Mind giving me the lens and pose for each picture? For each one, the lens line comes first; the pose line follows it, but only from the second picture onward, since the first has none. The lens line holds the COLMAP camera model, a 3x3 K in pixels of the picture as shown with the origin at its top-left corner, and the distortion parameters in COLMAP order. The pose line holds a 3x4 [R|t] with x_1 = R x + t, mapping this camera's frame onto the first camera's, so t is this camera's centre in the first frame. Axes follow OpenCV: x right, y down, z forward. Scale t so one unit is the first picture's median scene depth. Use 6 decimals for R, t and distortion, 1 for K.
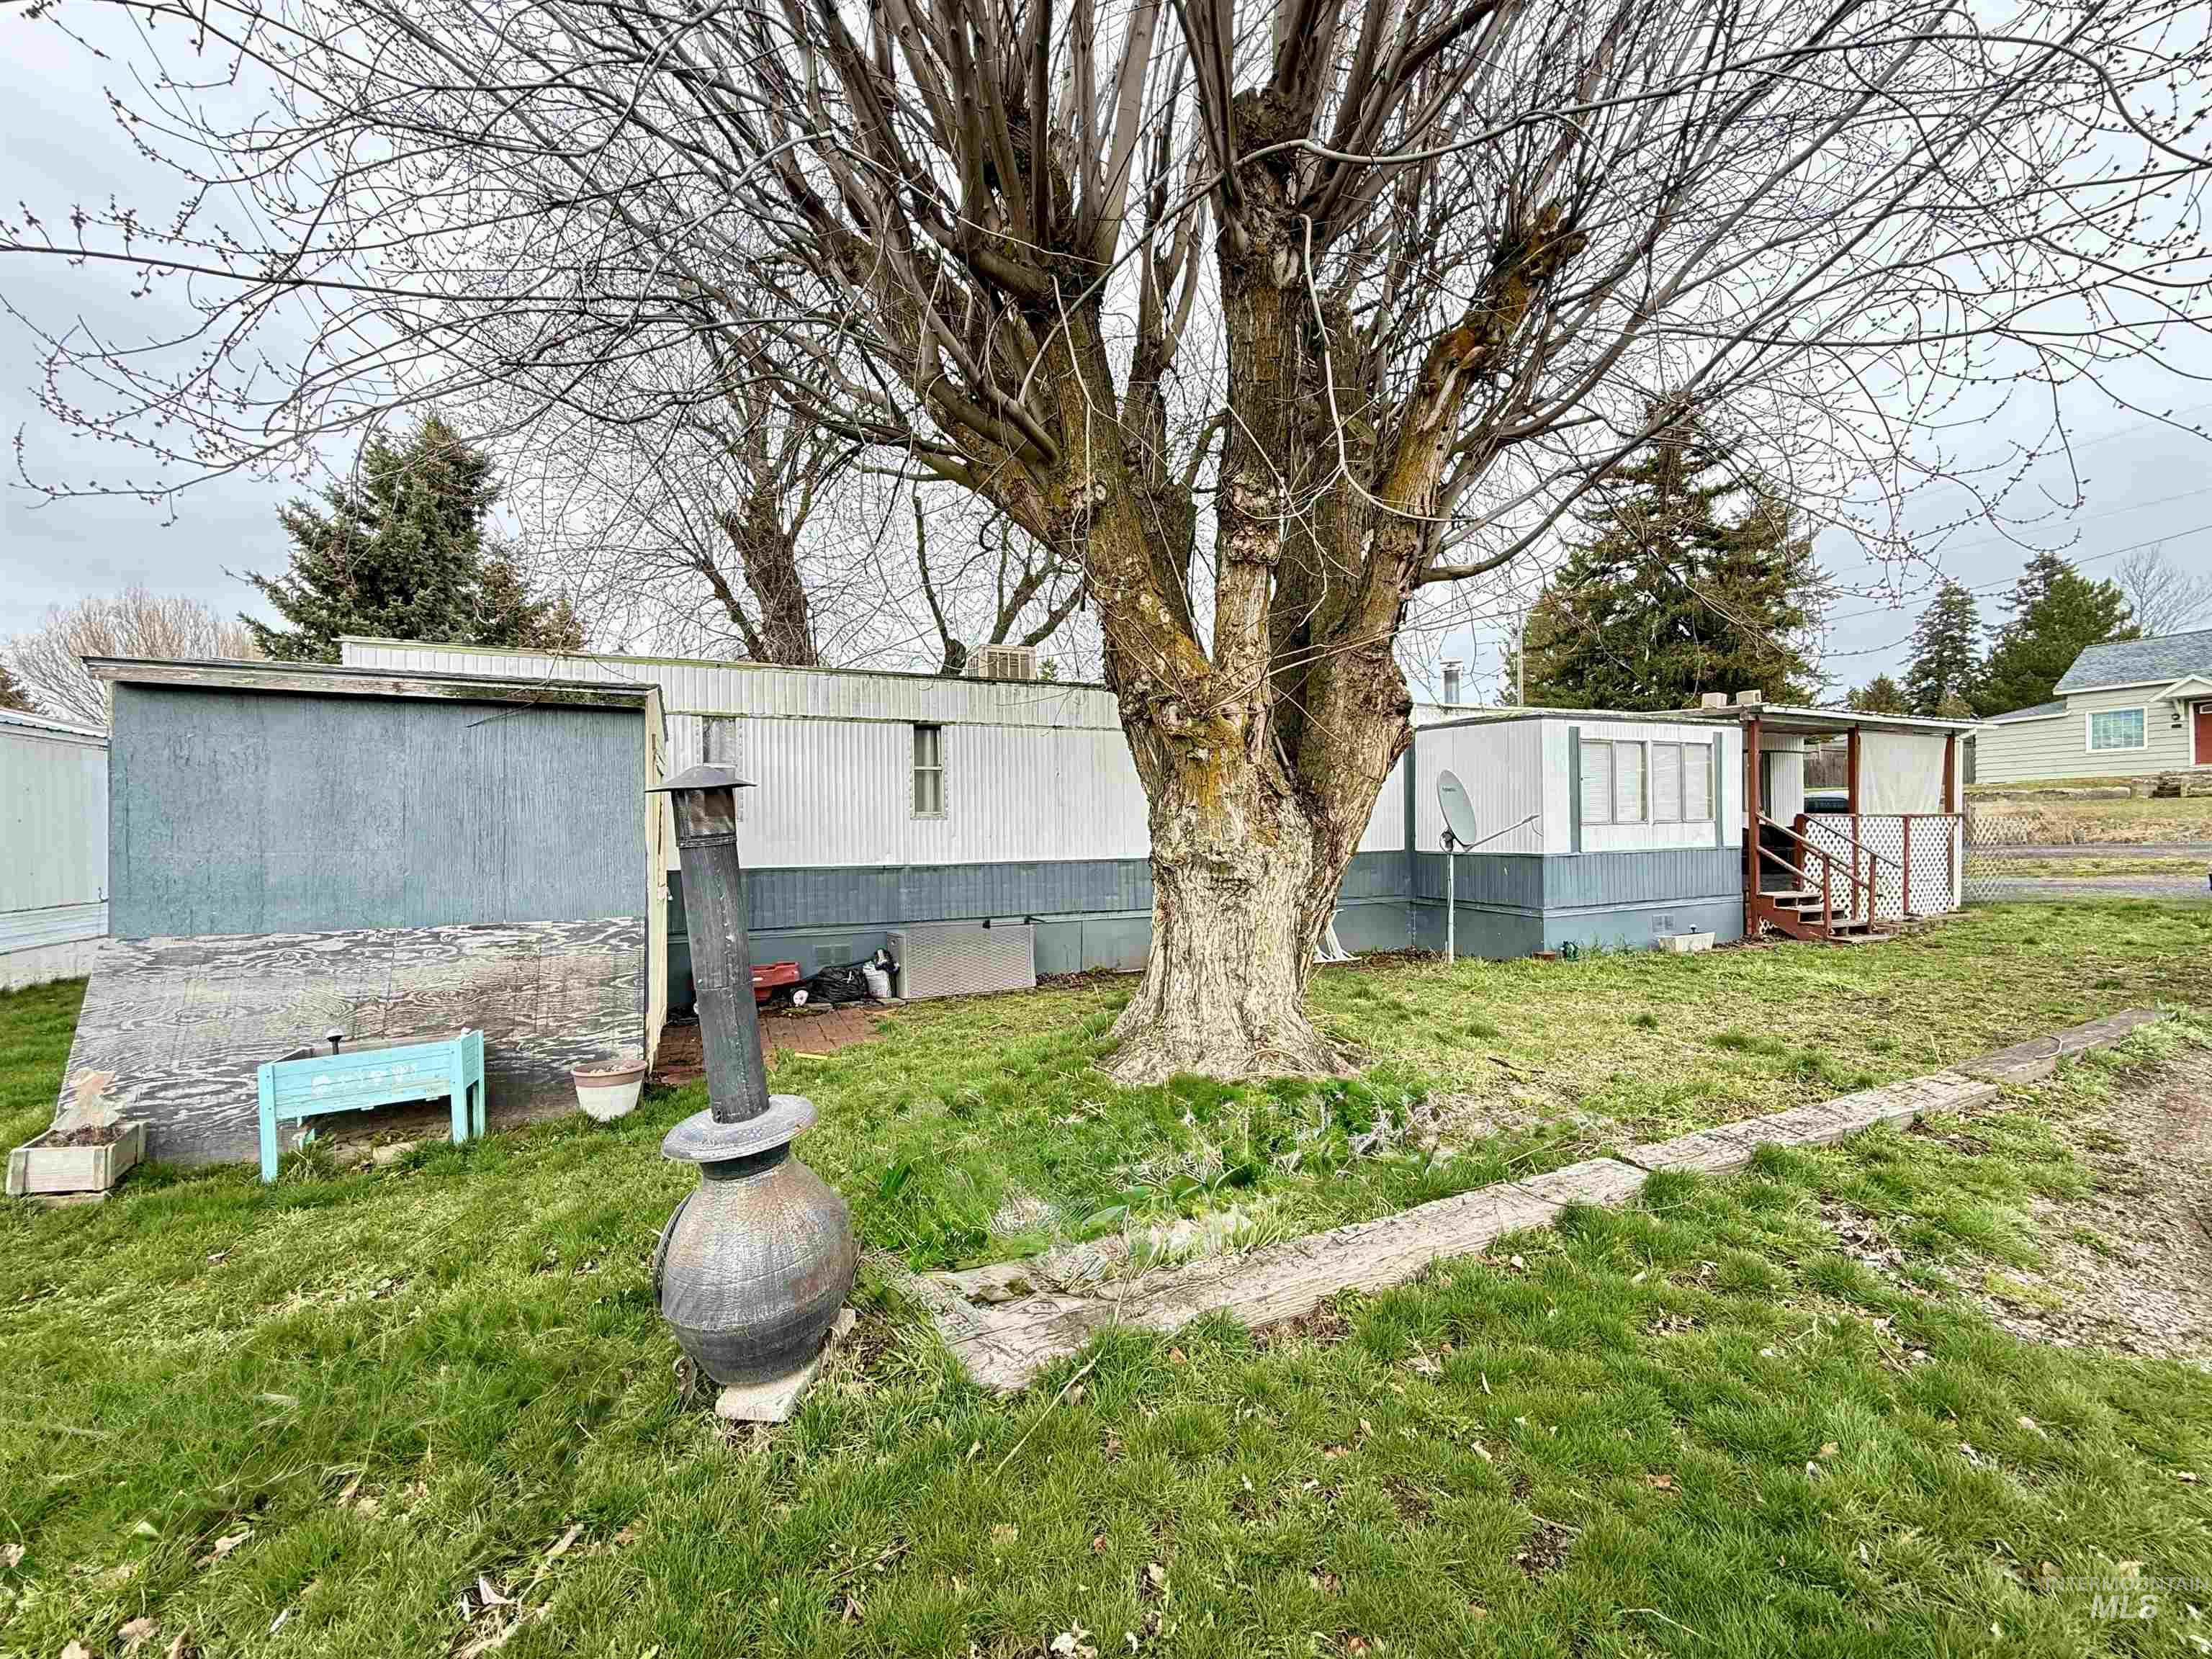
lens RADIAL K [[881.6, 0, 1106.0], [0, 881.6, 829.5], [0, 0, 1]] dist [-0.002188, 0.000045]
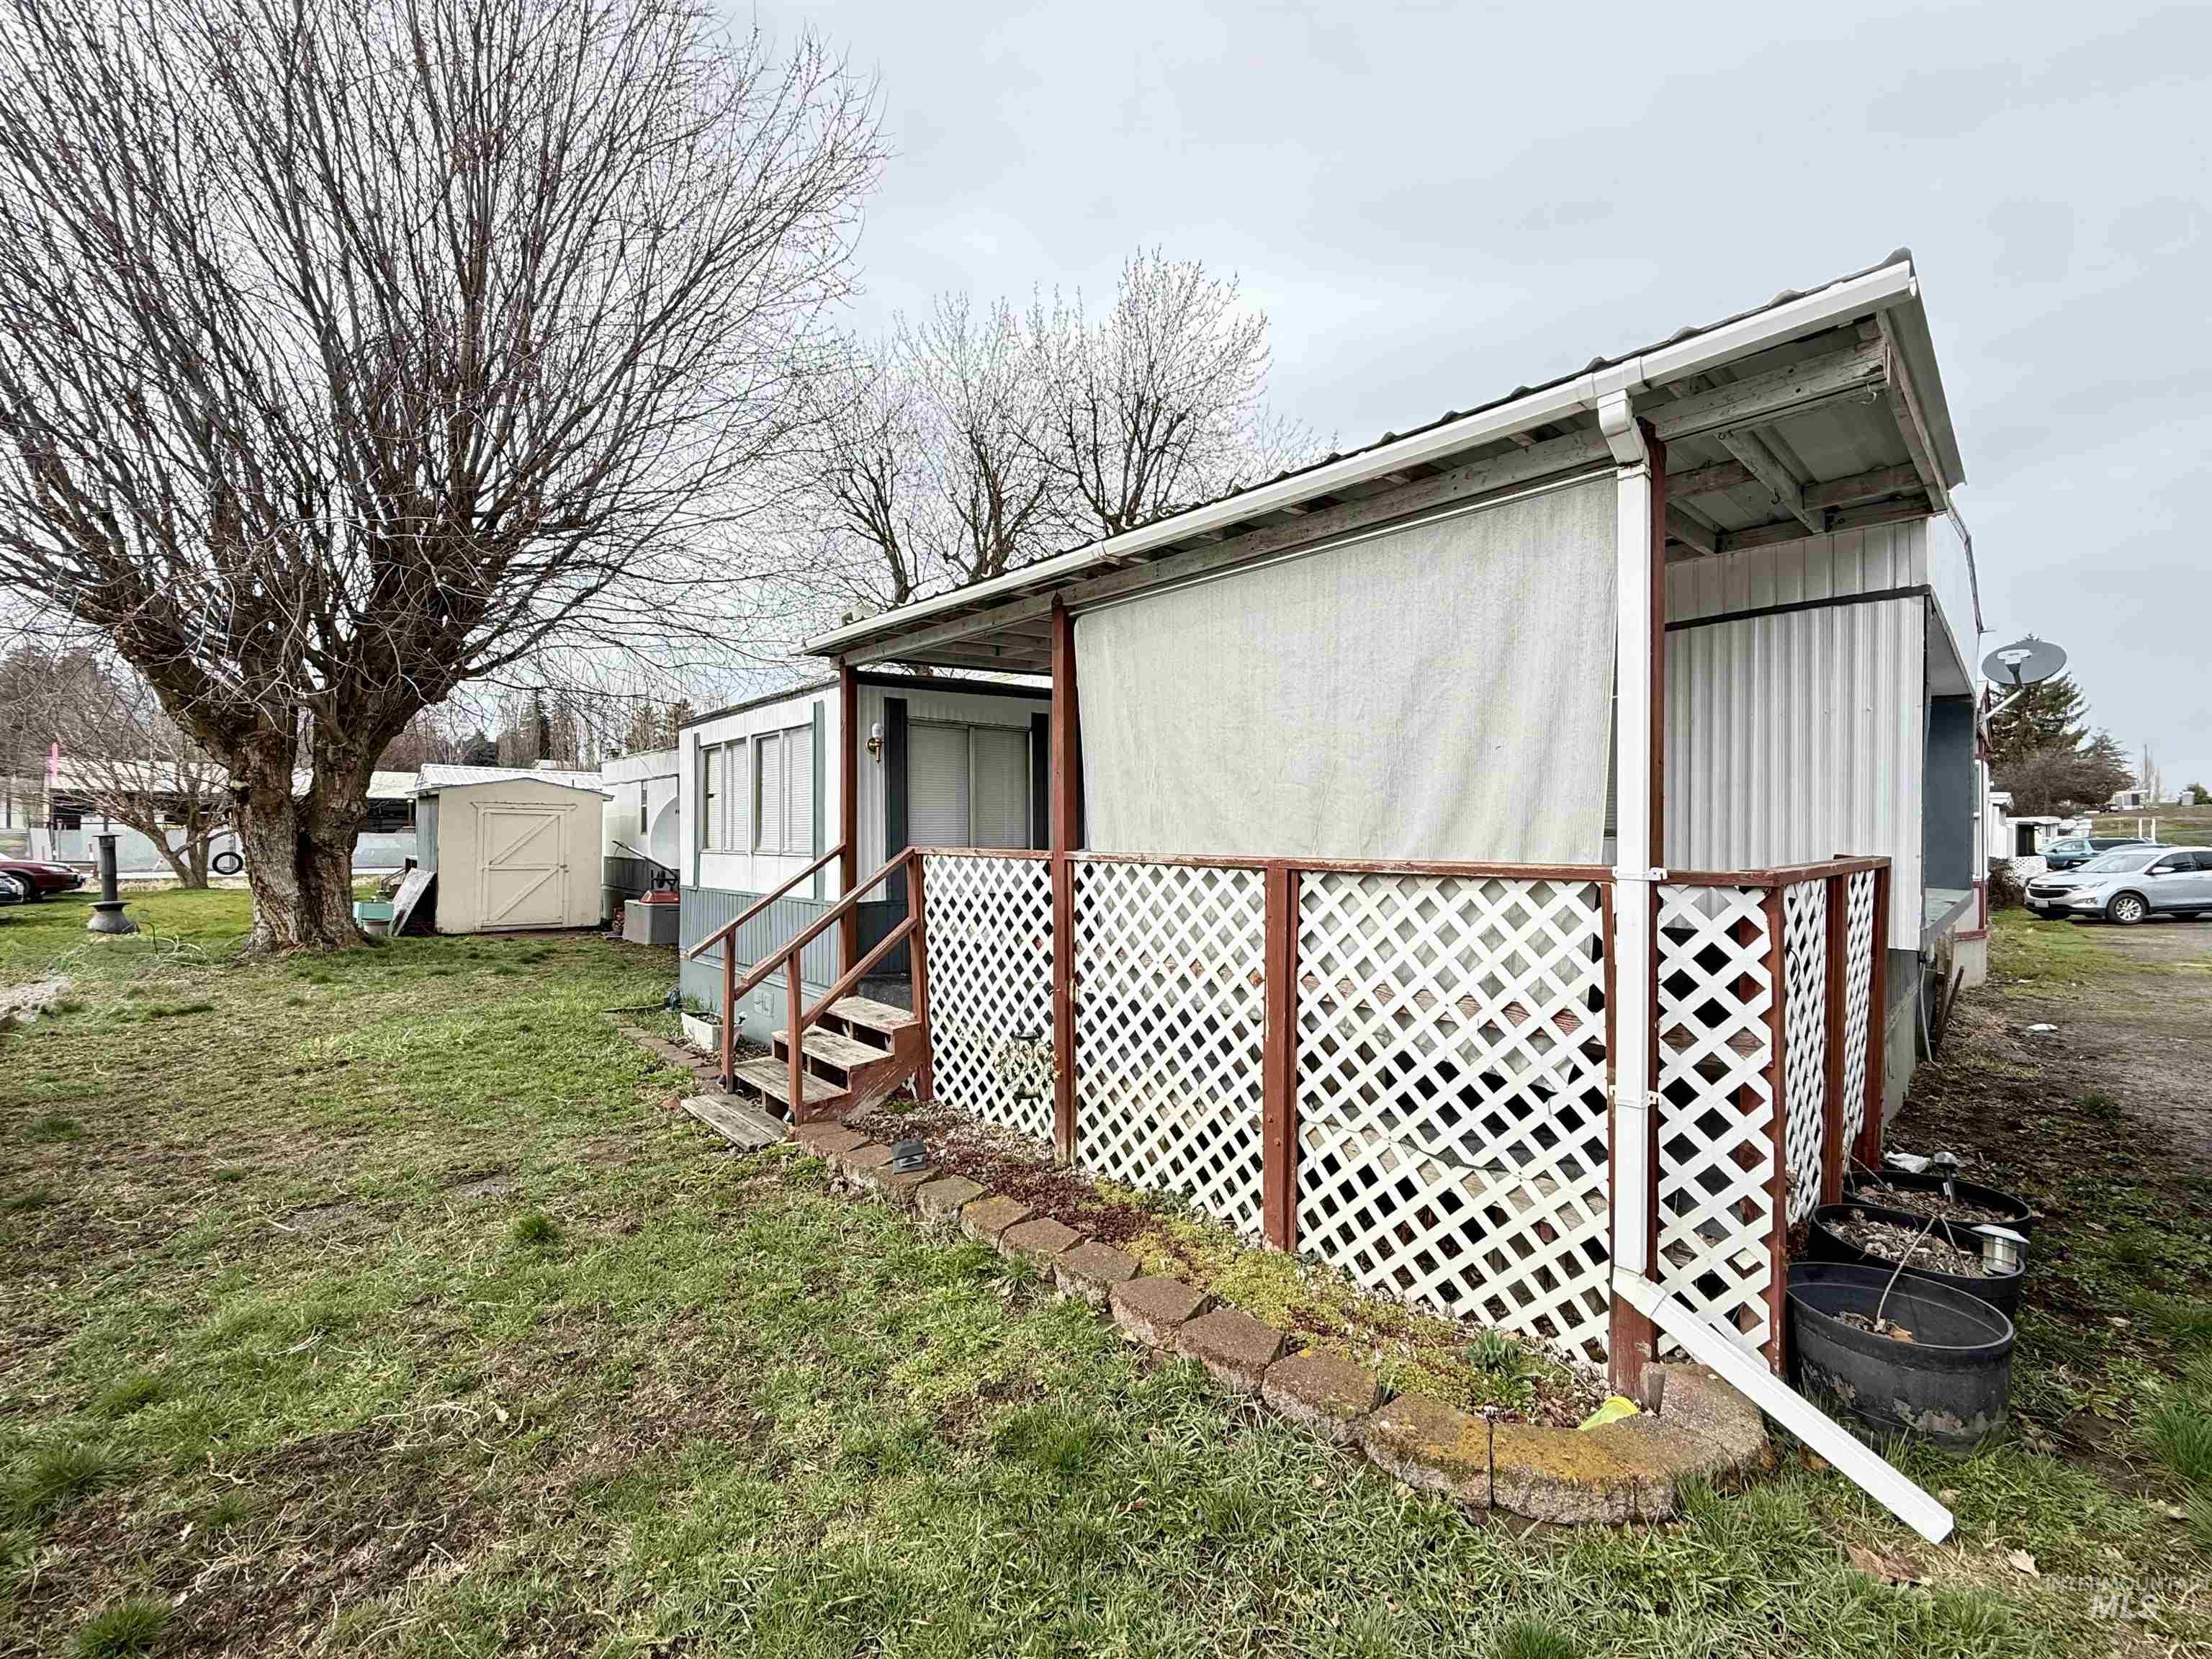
lens RADIAL K [[881.6, 0, 1106.0], [0, 881.6, 829.5], [0, 0, 1]] dist [-0.002188, 0.000045]
pose [[0.330371, 0.010325, -0.943795, 1.263786], [-0.010747, 0.999916, 0.007177, -0.030721], [0.943790, 0.007772, 0.330455, 0.966217]]
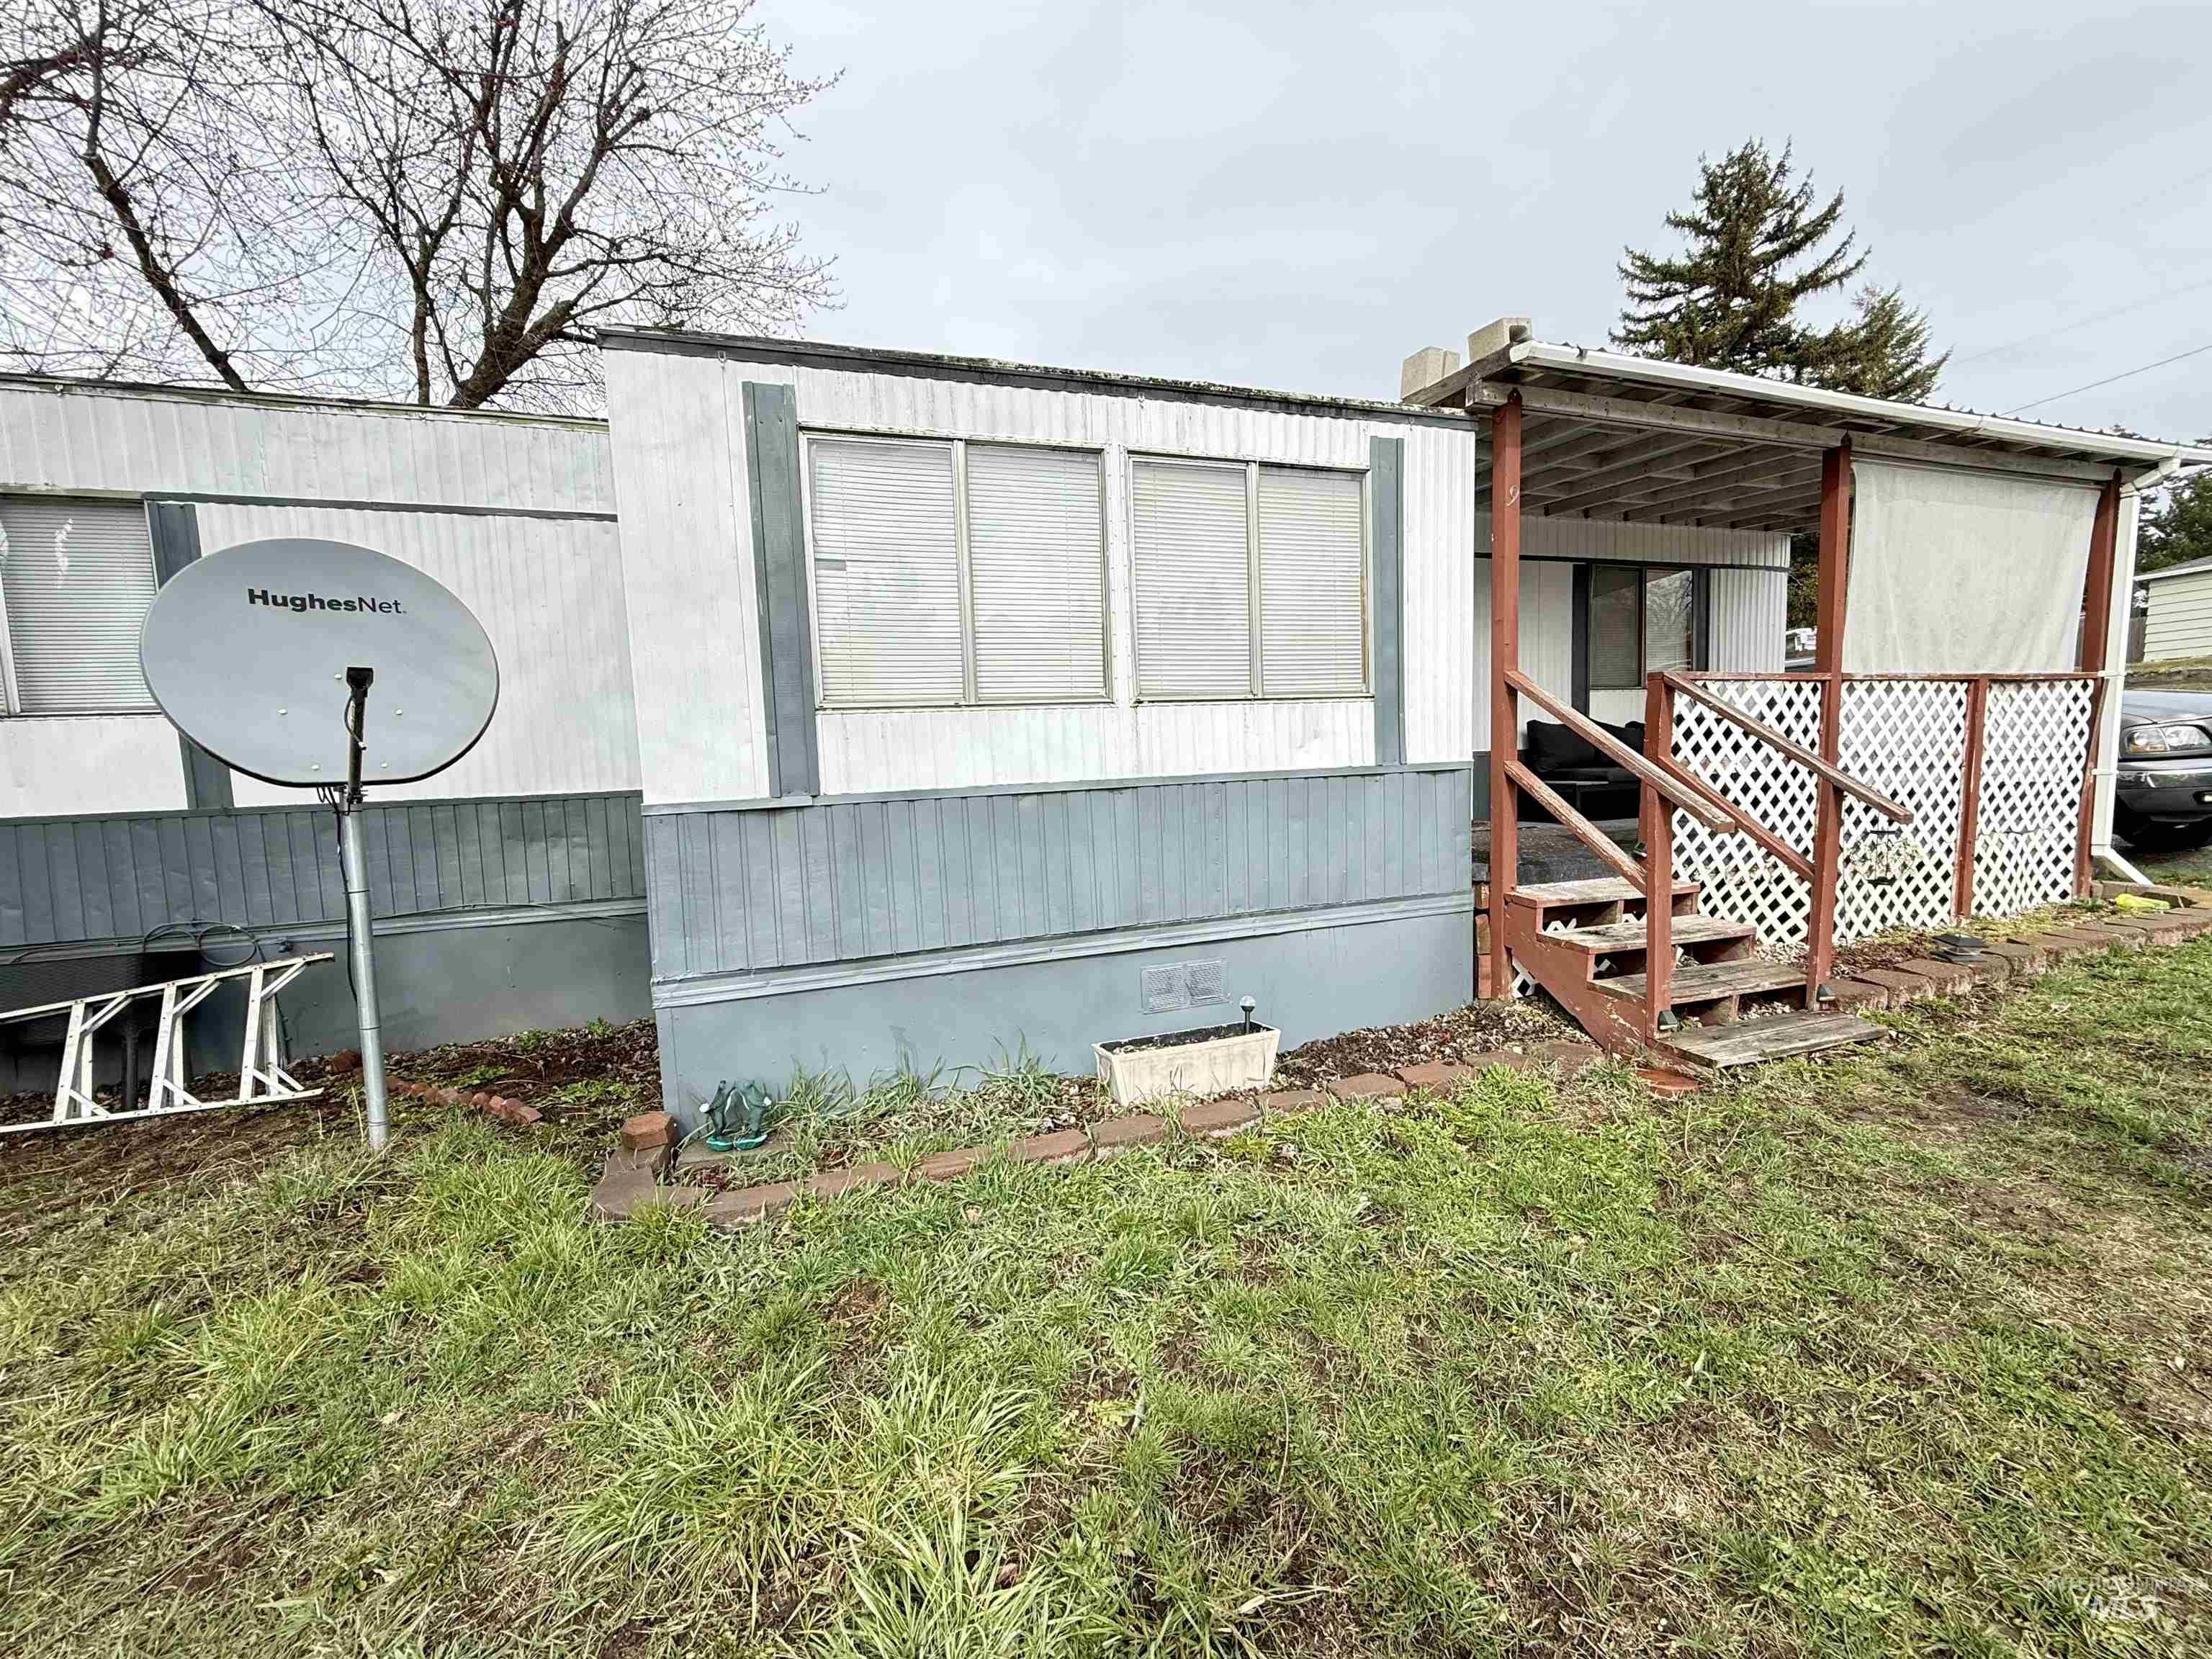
lens RADIAL K [[881.6, 0, 1106.0], [0, 881.6, 829.5], [0, 0, 1]] dist [-0.002188, 0.000045]
pose [[0.996547, -0.012365, -0.082106, 0.604724], [0.019435, 0.996116, 0.085882, 0.012397], [0.080725, -0.087181, 0.992916, 0.624096]]
